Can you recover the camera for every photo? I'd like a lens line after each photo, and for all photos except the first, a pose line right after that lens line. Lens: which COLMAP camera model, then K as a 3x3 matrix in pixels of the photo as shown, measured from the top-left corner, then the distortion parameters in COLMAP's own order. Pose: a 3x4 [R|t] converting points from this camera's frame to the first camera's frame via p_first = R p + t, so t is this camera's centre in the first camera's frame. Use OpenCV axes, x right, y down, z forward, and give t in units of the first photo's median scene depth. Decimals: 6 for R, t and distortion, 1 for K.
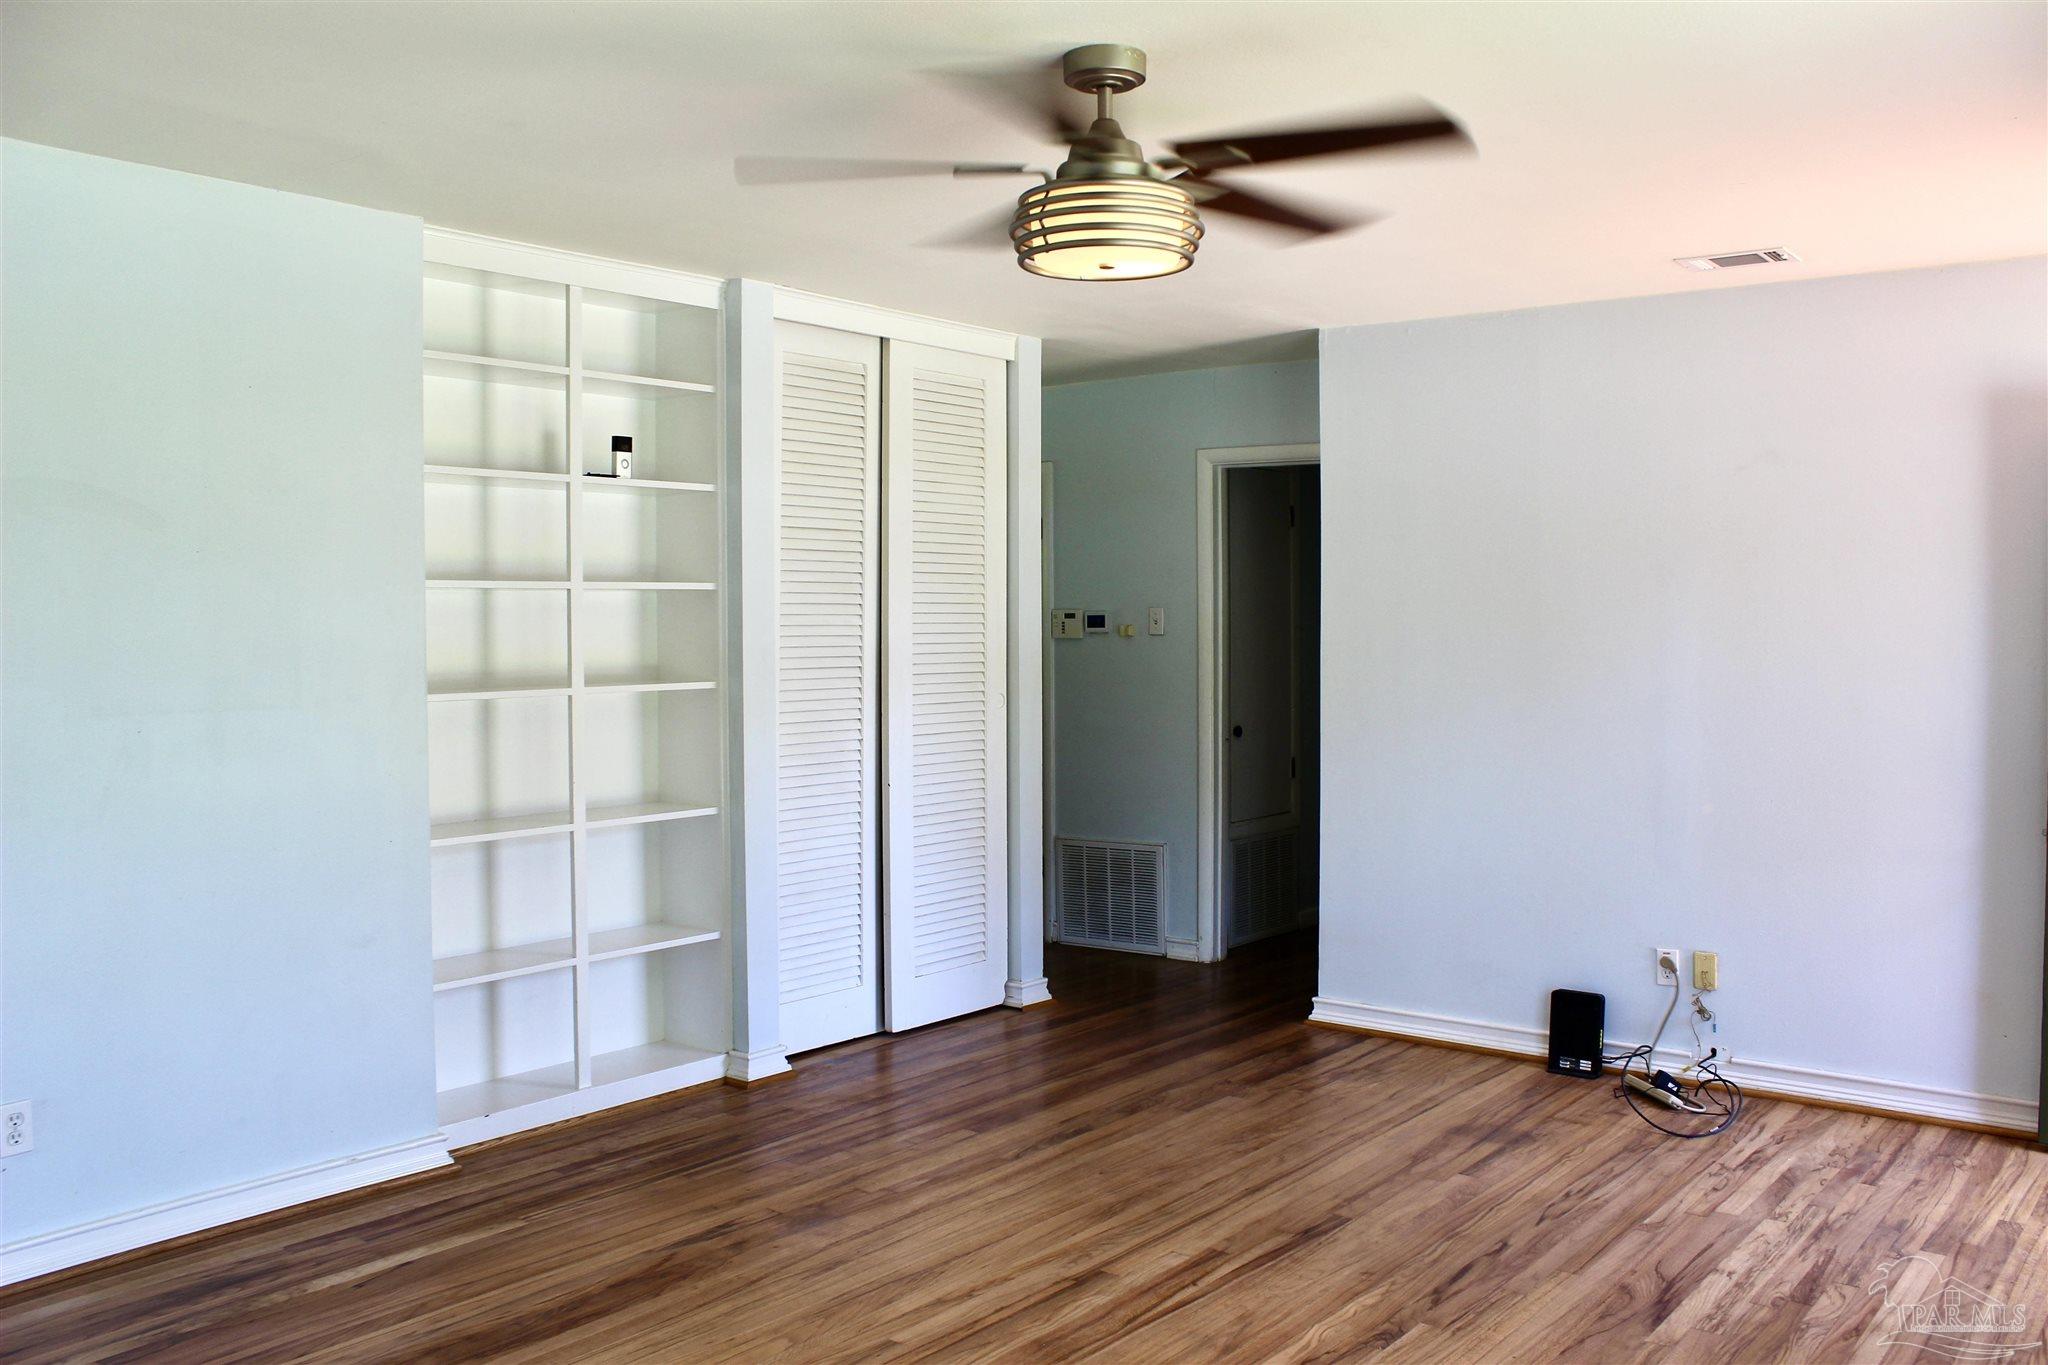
lens RADIAL K [[1707.5, 0, 1042.2], [0, 1707.5, 693.6], [0, 0, 1]] dist [-0.165393, 0.160943]
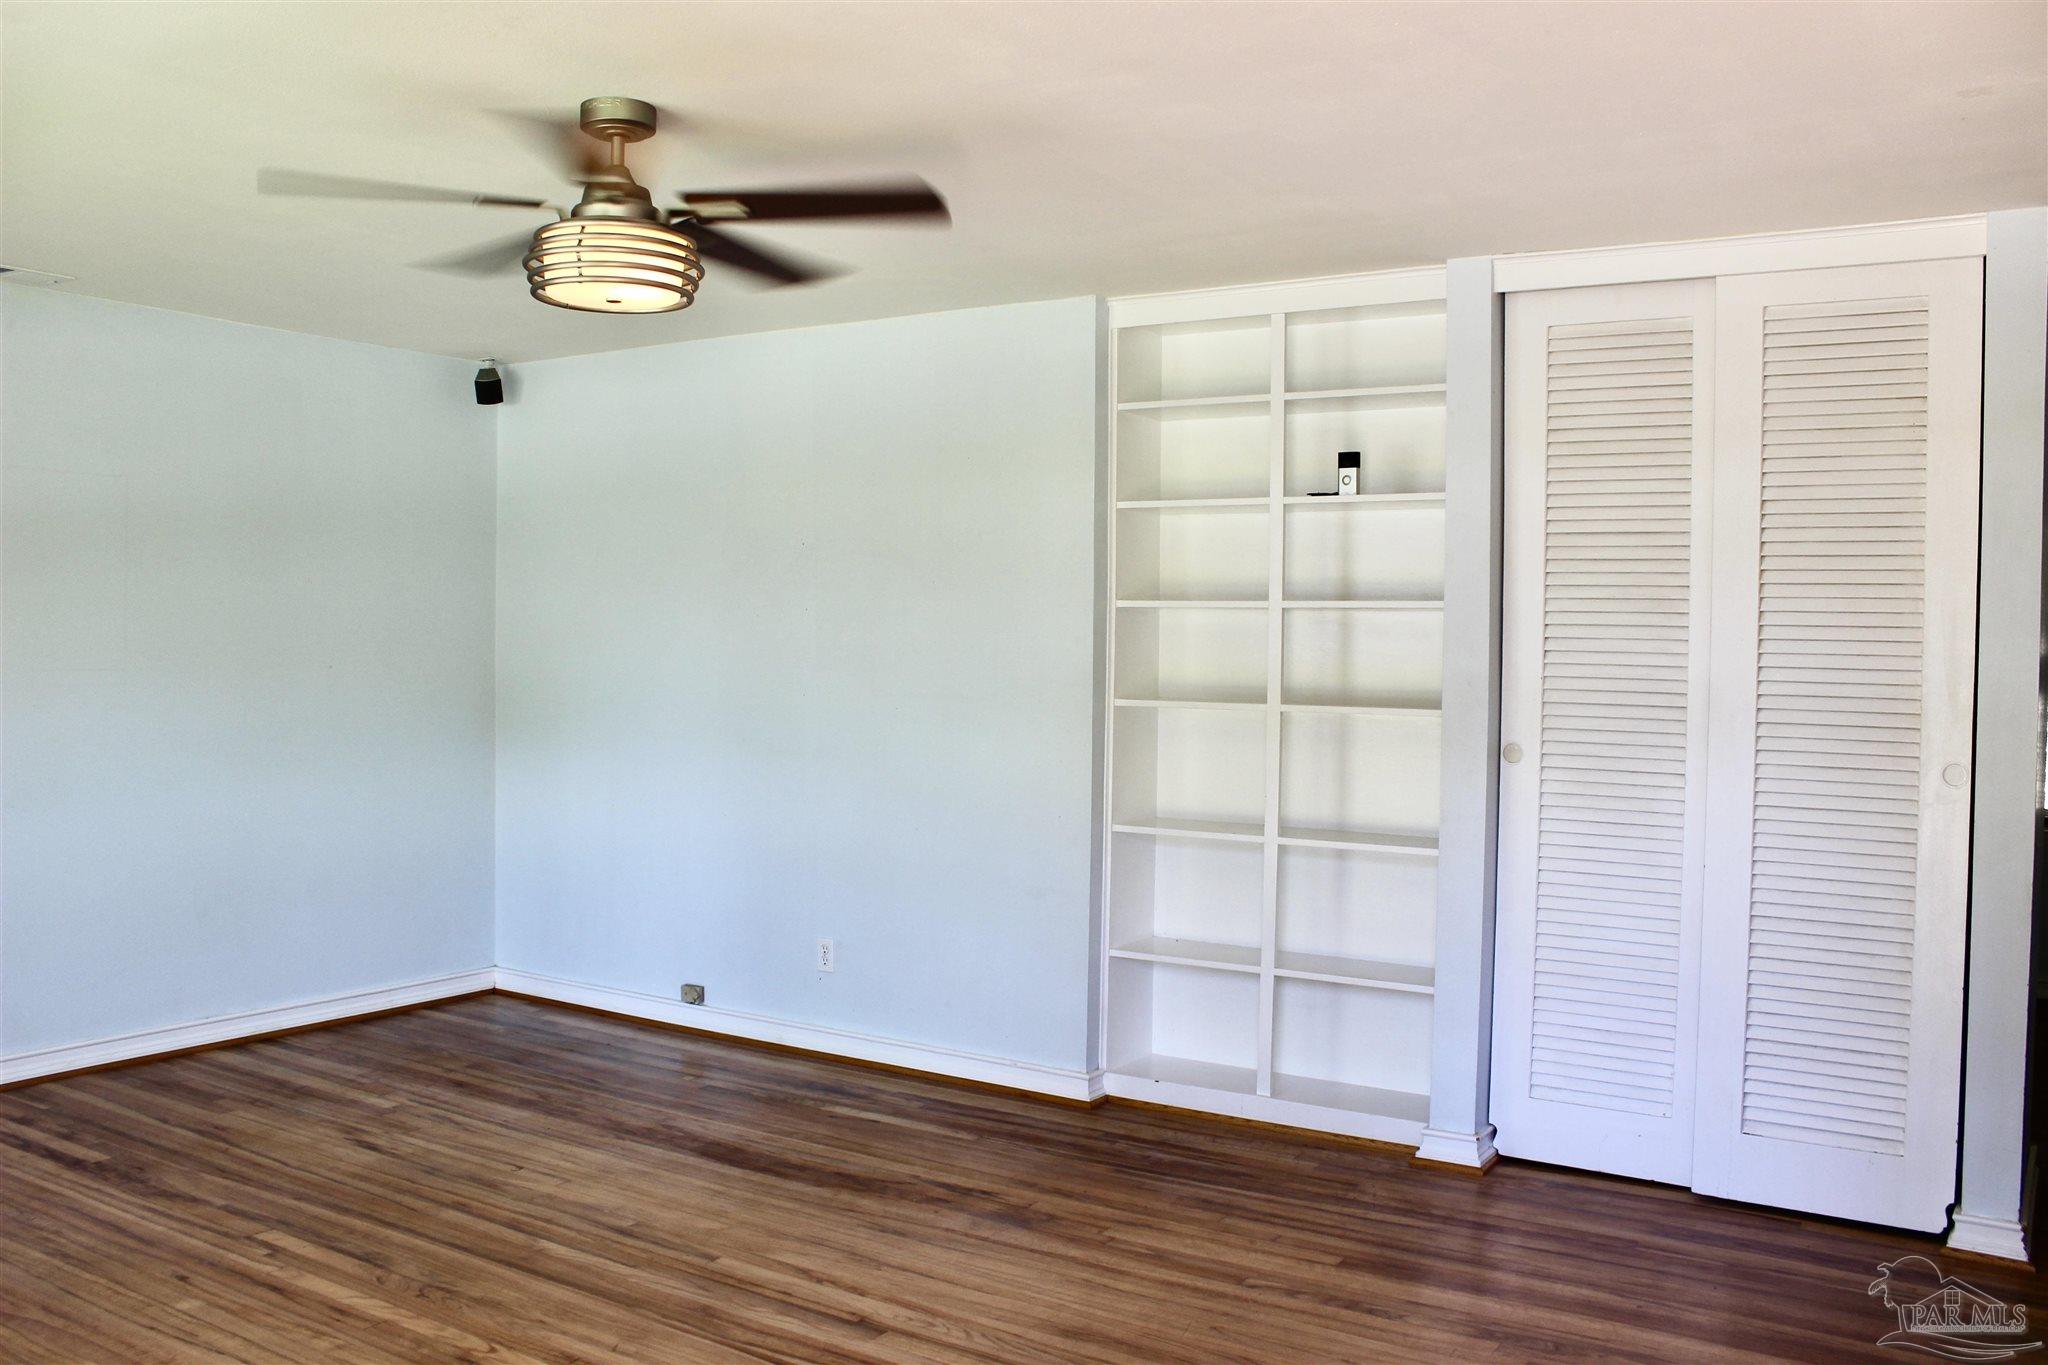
lens RADIAL K [[1707.5, 0, 1042.2], [0, 1707.5, 693.6], [0, 0, 1]] dist [-0.165393, 0.160943]
pose [[0.109154, 0.032368, -0.993498, 0.857555], [-0.062250, 0.997731, 0.025667, -0.032371], [0.992074, 0.059043, 0.110921, 0.870619]]
